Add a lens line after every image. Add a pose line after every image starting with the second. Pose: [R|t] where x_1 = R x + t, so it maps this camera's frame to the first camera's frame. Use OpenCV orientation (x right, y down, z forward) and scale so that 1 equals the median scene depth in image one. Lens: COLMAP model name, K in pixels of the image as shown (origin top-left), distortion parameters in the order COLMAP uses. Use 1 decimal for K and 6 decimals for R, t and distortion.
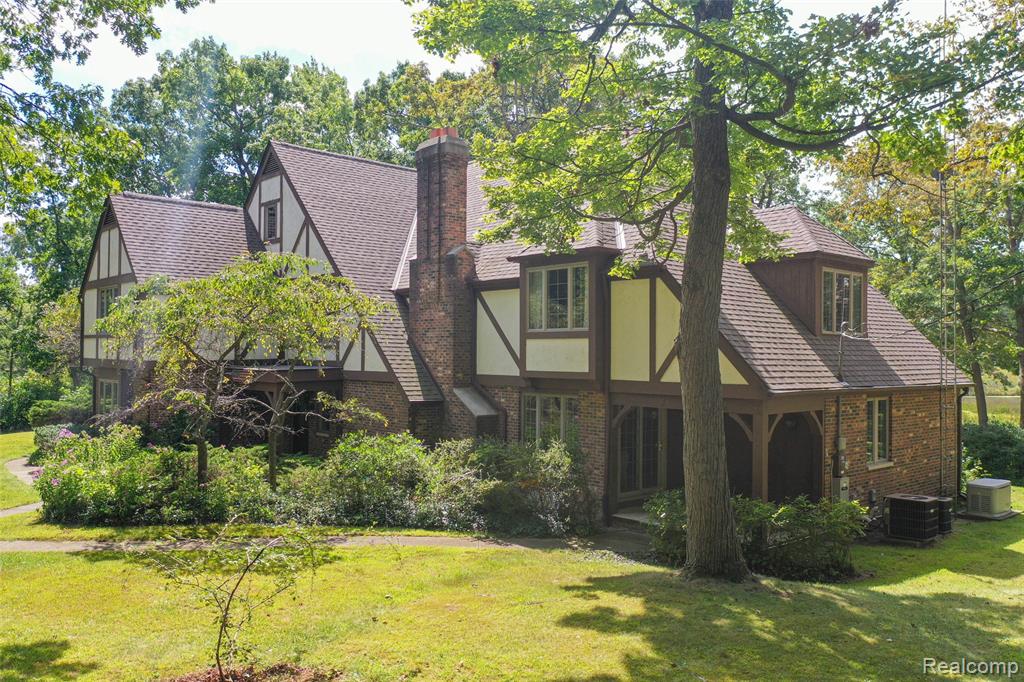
lens RADIAL K [[810.2, 0, 507.1], [0, 810.2, 344.4], [0, 0, 1]] dist [-0.001490, 0.012190]
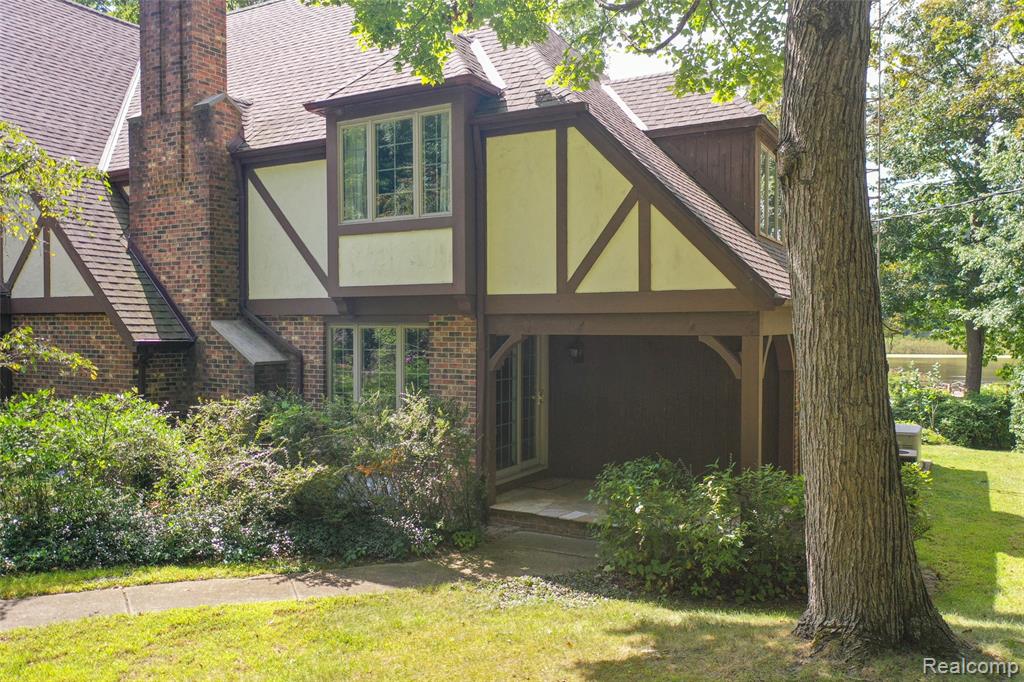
lens RADIAL K [[810.2, 0, 507.1], [0, 810.2, 344.4], [0, 0, 1]] dist [-0.001490, 0.012190]
pose [[0.946635, -0.015017, 0.321959, -0.059738], [0.003192, 0.999302, 0.037226, 0.057425], [-0.322293, -0.034212, 0.946022, 0.387404]]
